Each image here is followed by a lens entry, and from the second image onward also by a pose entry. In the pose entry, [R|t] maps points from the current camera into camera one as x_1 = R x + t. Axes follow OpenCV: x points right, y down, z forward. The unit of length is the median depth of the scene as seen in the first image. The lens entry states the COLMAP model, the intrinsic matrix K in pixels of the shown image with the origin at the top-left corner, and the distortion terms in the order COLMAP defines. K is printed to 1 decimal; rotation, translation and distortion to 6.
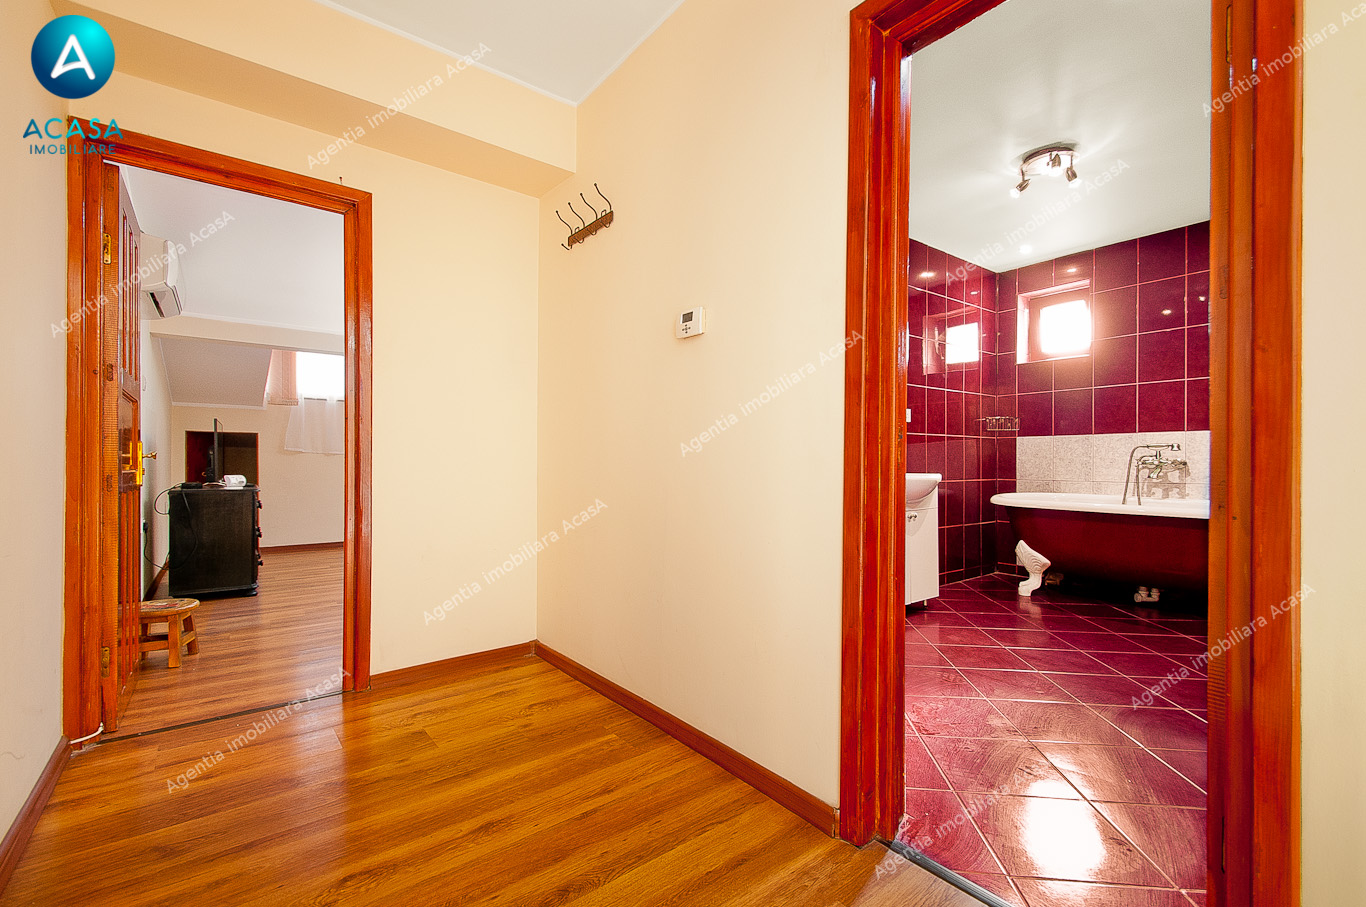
lens RADIAL K [[598.2, 0, 672.4], [0, 598.2, 456.7], [0, 0, 1]] dist [0.001475, -0.000375]
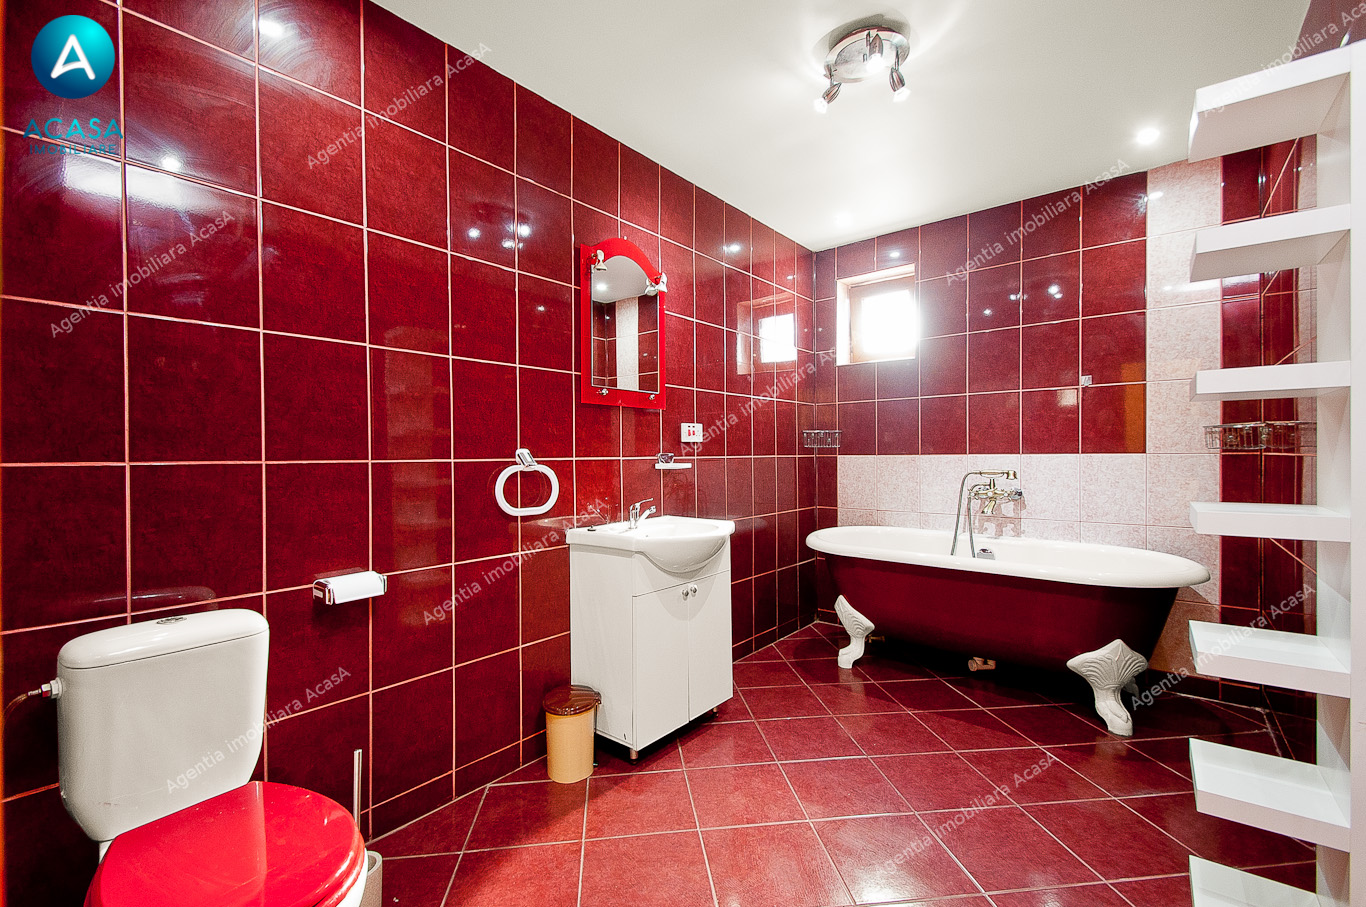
lens RADIAL K [[598.2, 0, 688.8], [0, 598.2, 455.9], [0, 0, 1]] dist [0.001475, -0.000375]
pose [[0.966421, -0.013083, 0.256630, 0.199319], [0.010655, 0.999884, 0.010852, -0.050232], [-0.256742, -0.007753, 0.966449, 0.308374]]
